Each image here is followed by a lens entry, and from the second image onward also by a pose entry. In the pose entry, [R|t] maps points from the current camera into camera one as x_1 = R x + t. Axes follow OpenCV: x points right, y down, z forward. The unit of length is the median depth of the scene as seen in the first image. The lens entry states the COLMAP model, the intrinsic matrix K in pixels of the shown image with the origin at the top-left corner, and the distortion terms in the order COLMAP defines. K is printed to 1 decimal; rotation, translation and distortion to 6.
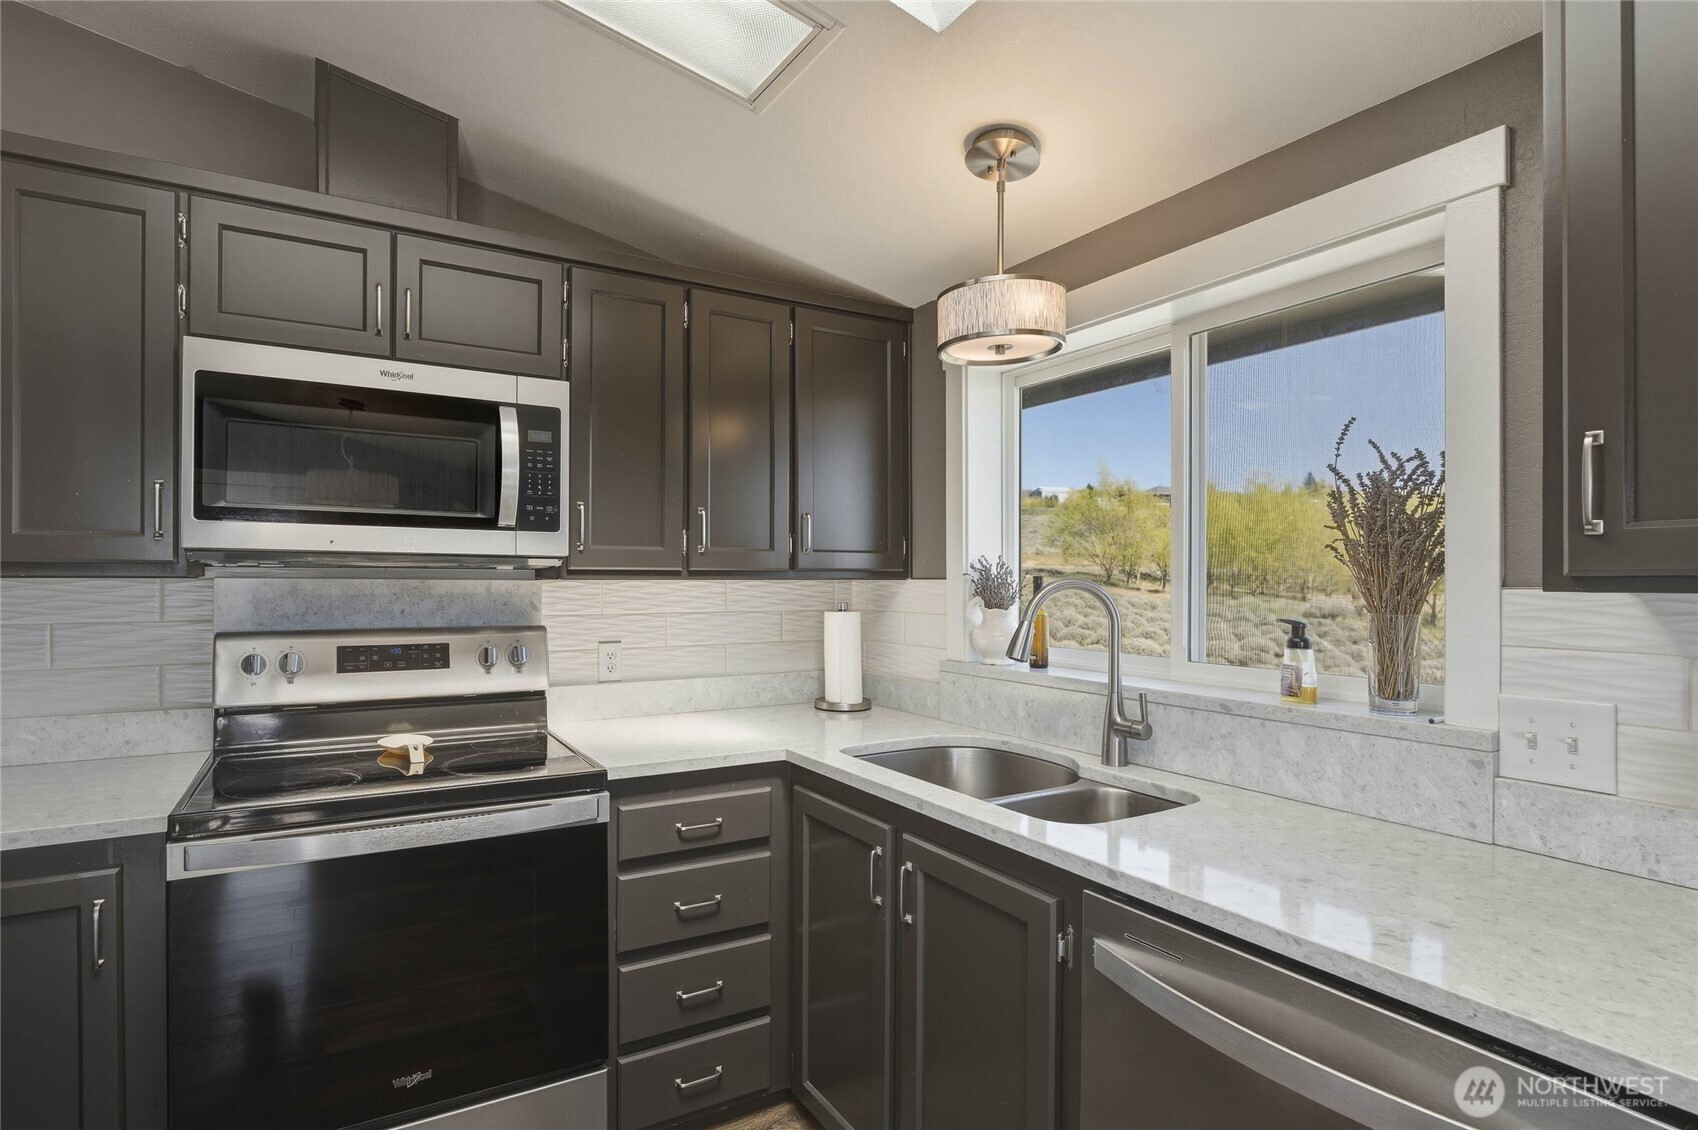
lens RADIAL K [[814.8, 0, 766.9], [0, 814.8, 583.6], [0, 0, 1]] dist [-0.019615, 0.008185]
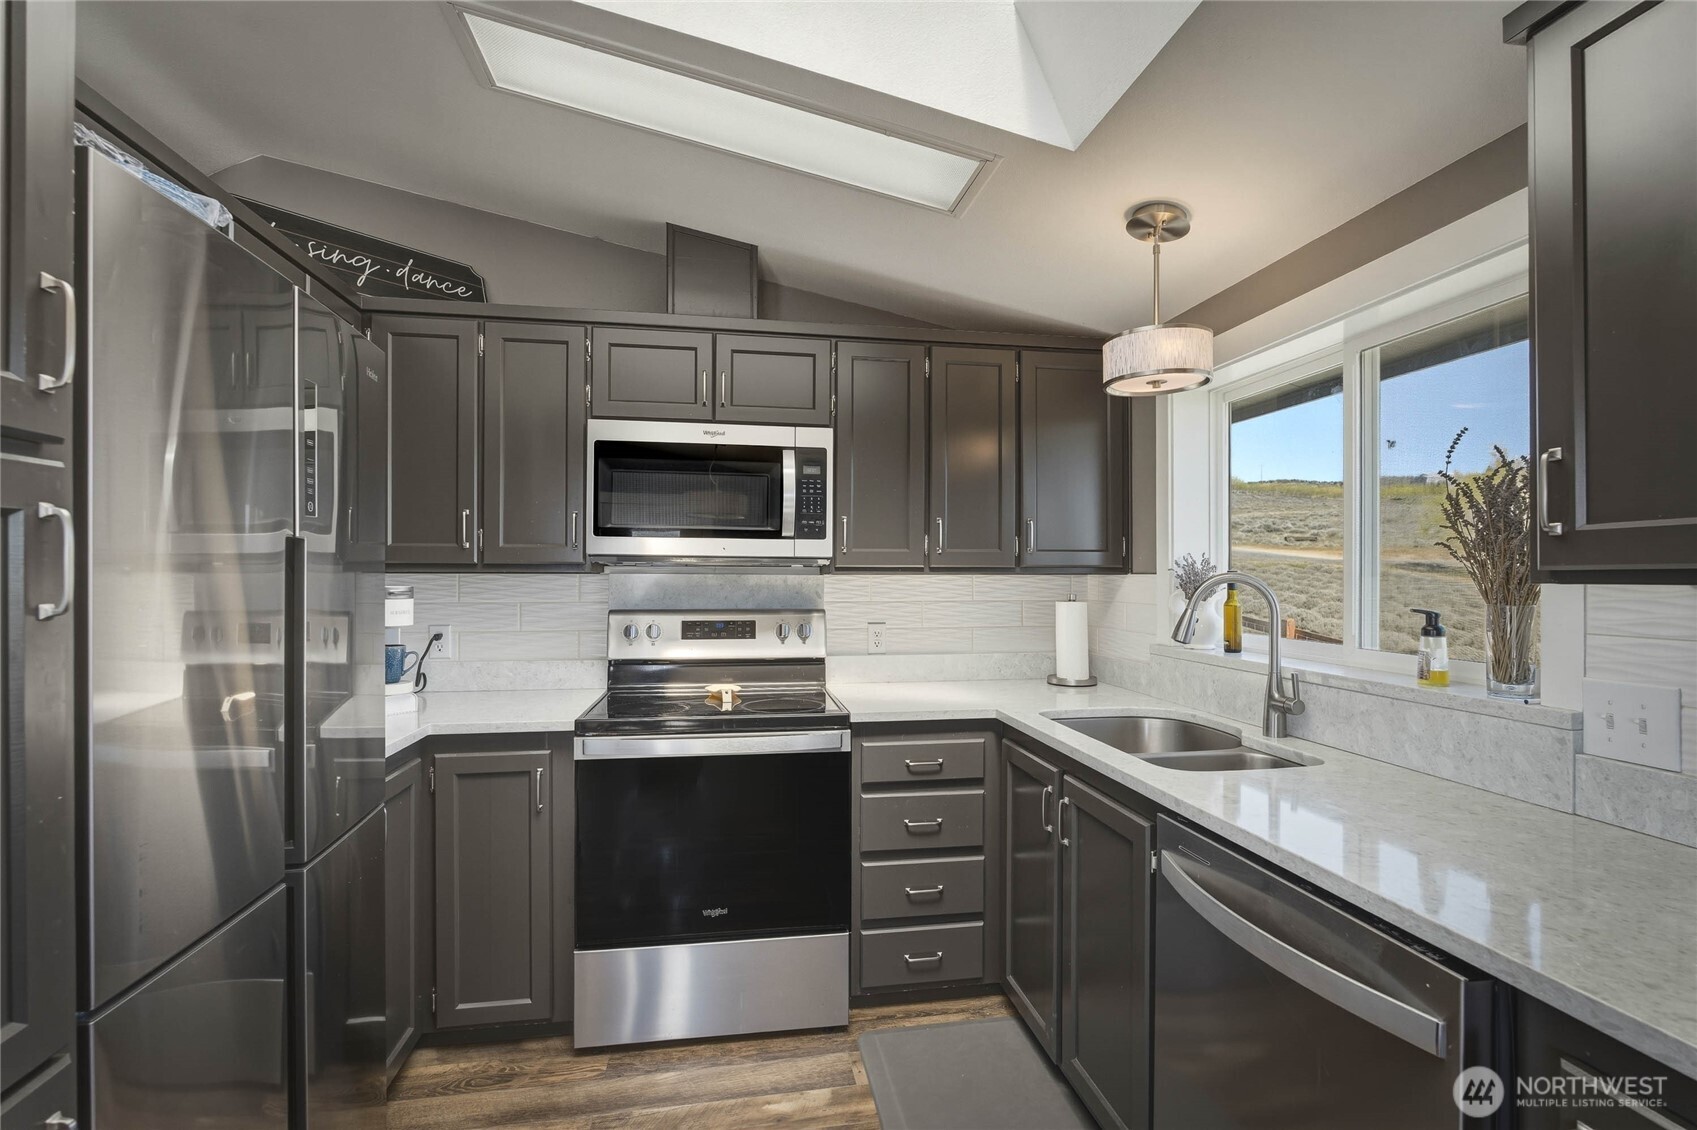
lens RADIAL K [[751.0, 0, 849.5], [0, 751.0, 575.4], [0, 0, 1]] dist [-0.023984, 0.011081]
pose [[0.947442, -0.000310, -0.319928, 0.195591], [-0.001228, 0.999989, -0.004606, 0.002426], [0.319926, 0.004757, 0.947431, -0.185249]]
